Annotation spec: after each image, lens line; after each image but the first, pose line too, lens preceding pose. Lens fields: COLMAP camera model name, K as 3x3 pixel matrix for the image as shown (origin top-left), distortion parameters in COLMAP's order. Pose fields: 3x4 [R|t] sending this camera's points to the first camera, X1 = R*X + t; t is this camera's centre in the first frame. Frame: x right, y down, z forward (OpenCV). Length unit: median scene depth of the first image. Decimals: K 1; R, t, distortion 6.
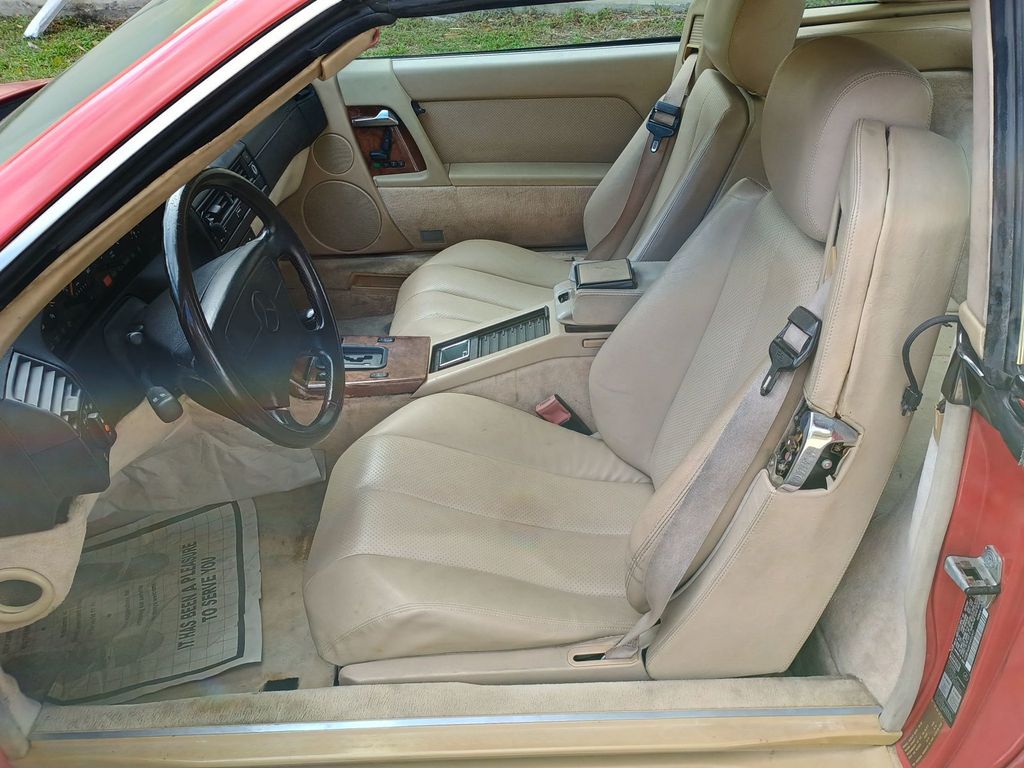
lens RADIAL K [[902.9, 0, 533.3], [0, 902.9, 404.3], [0, 0, 1]] dist [0.057669, -0.078612]
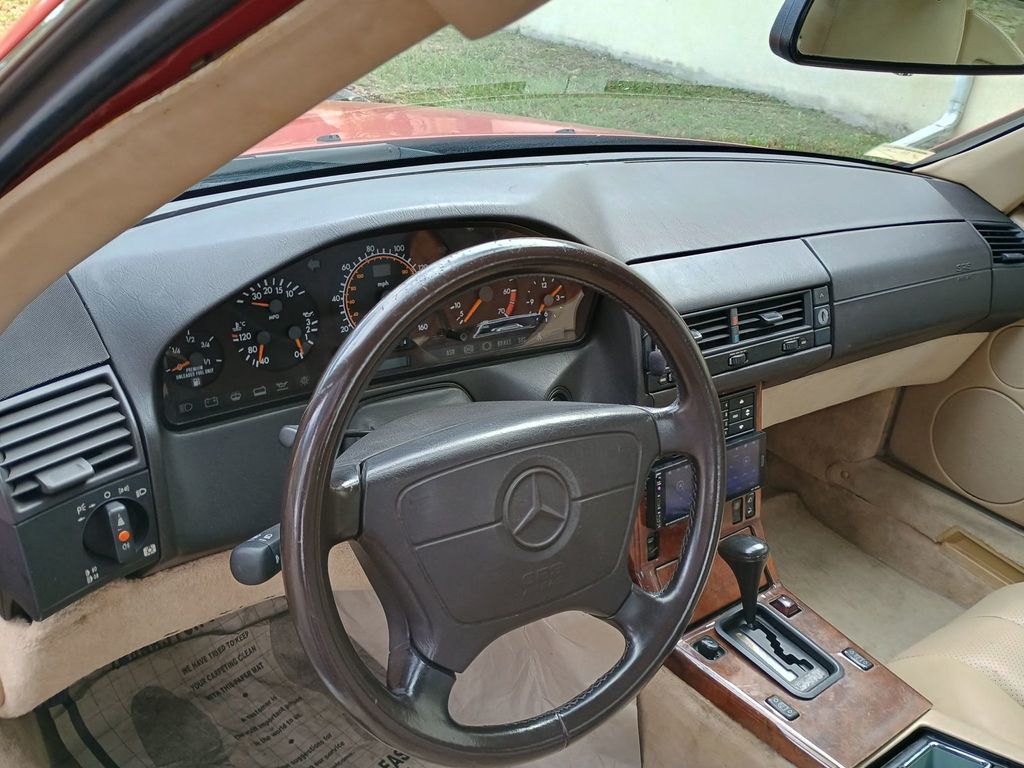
lens RADIAL K [[902.9, 0, 519.8], [0, 902.9, 383.7], [0, 0, 1]] dist [0.057669, -0.078612]
pose [[0.579854, 0.426347, -0.694260, 0.030138], [-0.538392, 0.840088, 0.066229, -0.115805], [0.611476, 0.335381, 0.716670, 0.338717]]
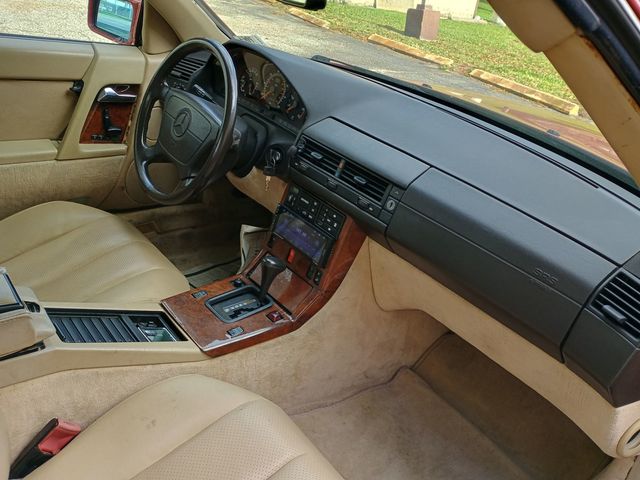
lens RADIAL K [[564.3, 0, 331.5], [0, 564.3, 237.1], [0, 0, 1]] dist [0.057669, -0.078612]
pose [[-0.766264, 0.188285, -0.614320, 0.105300], [-0.469455, 0.488730, 0.735360, -0.535593], [0.438694, 0.851875, -0.286105, 0.948377]]
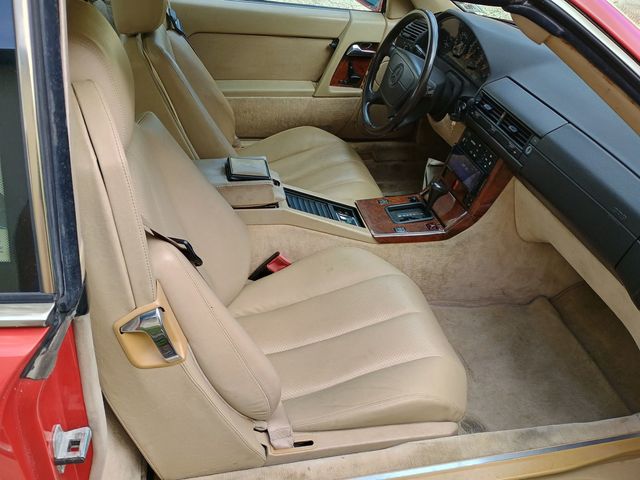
lens RADIAL K [[564.3, 0, 318.8], [0, 564.3, 241.5], [0, 0, 1]] dist [0.057669, -0.078612]
pose [[-0.977525, 0.061326, -0.201704, 0.118198], [-0.166682, 0.360993, 0.917552, -0.715573], [0.129084, 0.930550, -0.342657, 1.087697]]
